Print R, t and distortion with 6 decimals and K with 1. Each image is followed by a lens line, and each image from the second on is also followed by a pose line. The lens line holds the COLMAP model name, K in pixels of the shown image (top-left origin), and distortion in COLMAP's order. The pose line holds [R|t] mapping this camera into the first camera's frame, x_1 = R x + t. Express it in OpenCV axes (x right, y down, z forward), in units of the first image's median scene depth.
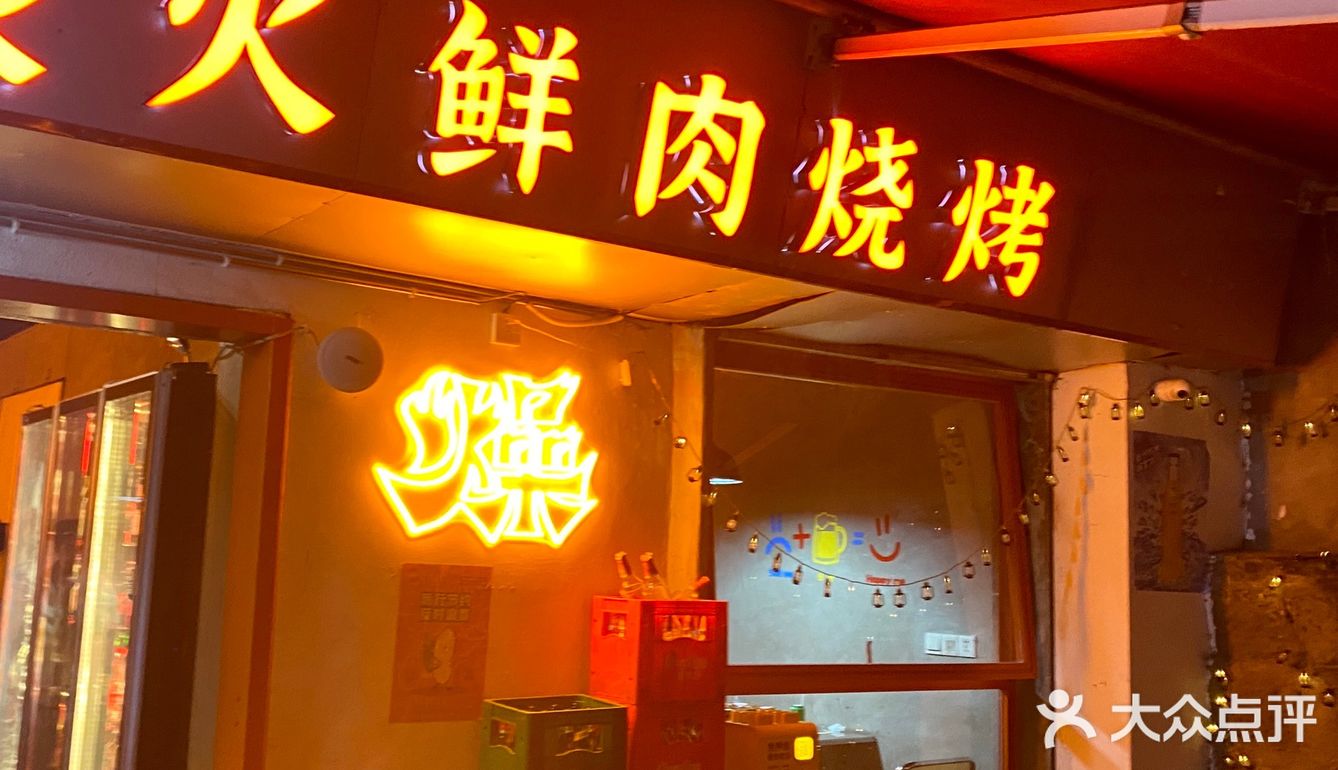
lens RADIAL K [[1352.4, 0, 669.0], [0, 1352.4, 385.0], [0, 0, 1]] dist [0.183650, -0.429011]
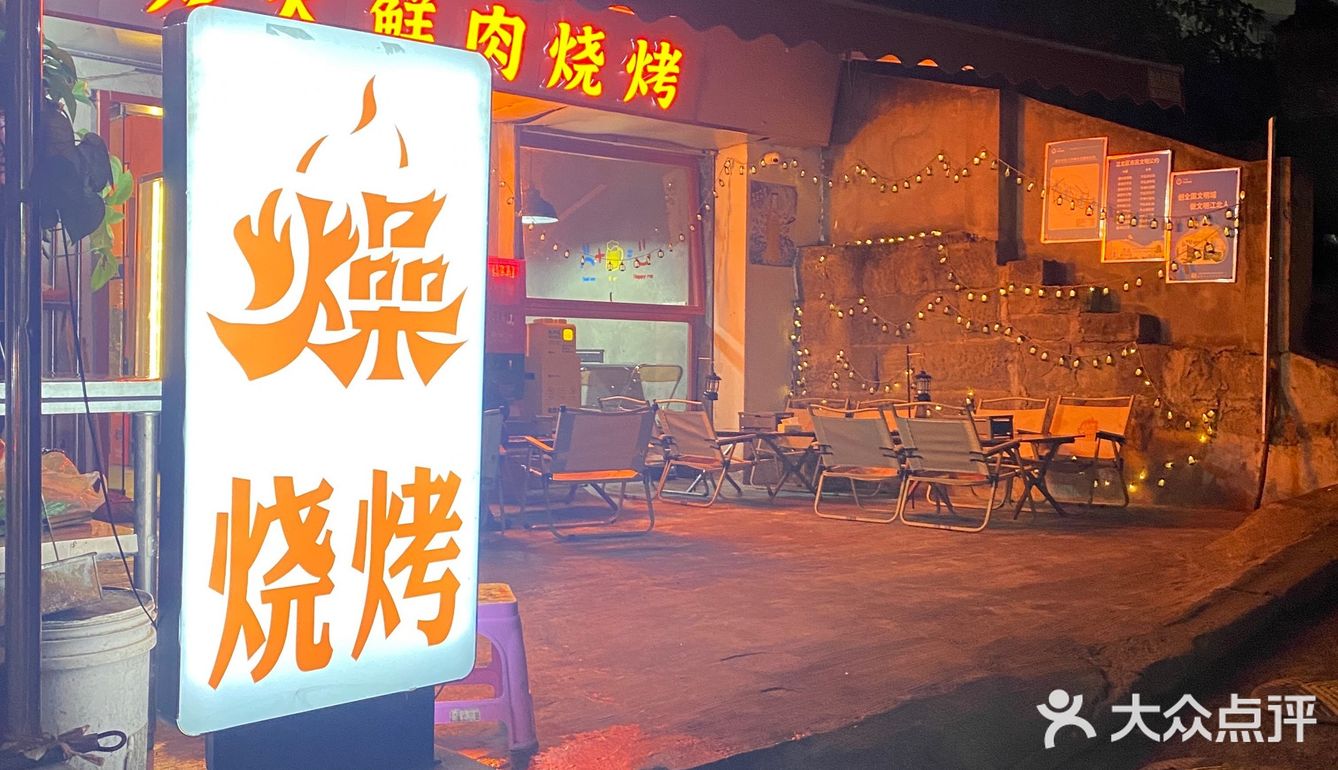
lens RADIAL K [[1352.4, 0, 669.0], [0, 1352.4, 385.0], [0, 0, 1]] dist [0.183650, -0.429011]
pose [[0.998641, -0.018582, 0.048698, 0.167930], [0.011808, 0.990659, 0.135851, 0.073995], [-0.050768, -0.135092, 0.989532, -1.153549]]
